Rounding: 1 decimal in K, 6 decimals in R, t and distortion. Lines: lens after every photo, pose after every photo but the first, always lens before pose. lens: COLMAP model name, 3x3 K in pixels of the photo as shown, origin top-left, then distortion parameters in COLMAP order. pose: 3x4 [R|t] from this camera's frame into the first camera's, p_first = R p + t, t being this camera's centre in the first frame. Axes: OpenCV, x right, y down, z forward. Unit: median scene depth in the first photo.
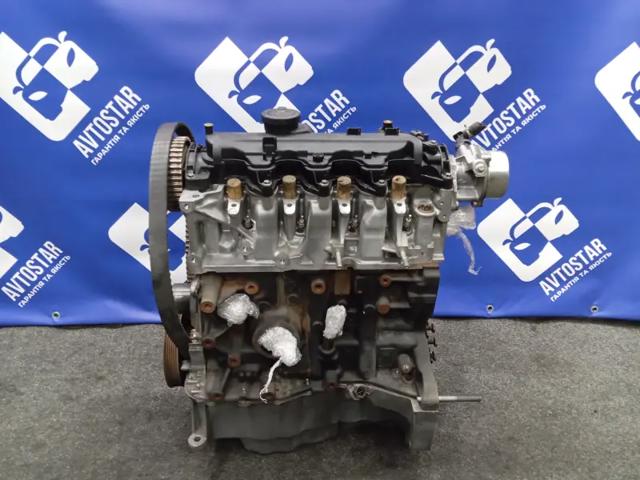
lens RADIAL K [[520.8, 0, 321.8], [0, 520.8, 230.1], [0, 0, 1]] dist [0.044262, -0.068689]
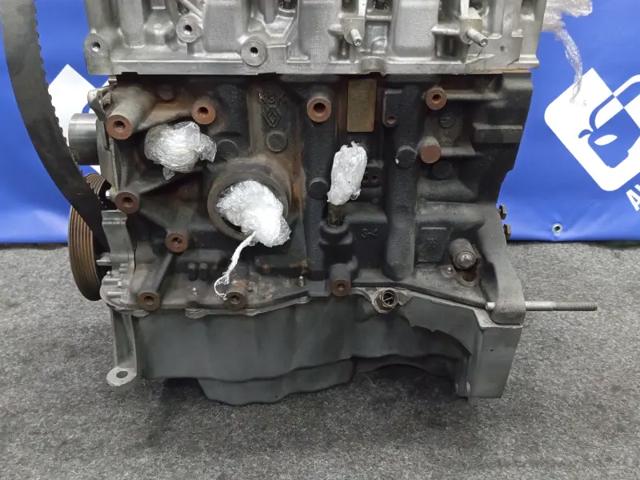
lens RADIAL K [[520.8, 0, 323.0], [0, 520.8, 234.9], [0, 0, 1]] dist [0.044262, -0.068689]
pose [[0.999820, 0.003664, -0.018626, 0.006809], [-0.003269, 0.999771, 0.021154, 0.177774], [0.018700, -0.021089, 0.999603, 0.316128]]
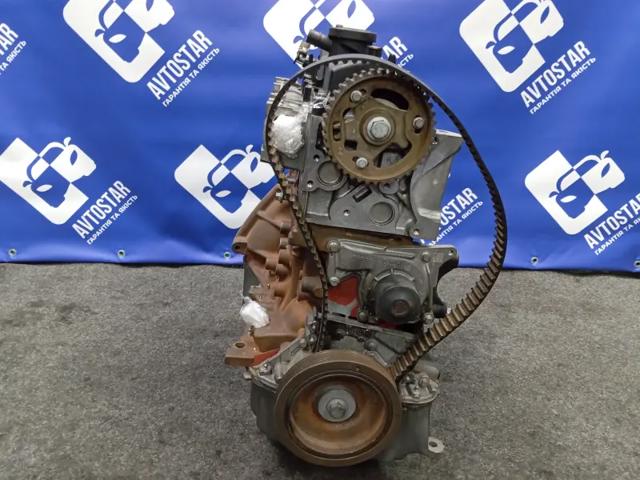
lens RADIAL K [[520.8, 0, 323.8], [0, 520.8, 233.0], [0, 0, 1]] dist [0.044262, -0.068689]
pose [[0.999181, 0.023676, -0.032807, -0.074786], [-0.024173, 0.999598, -0.014830, 0.149511], [0.032443, 0.015611, 0.999352, -0.054071]]
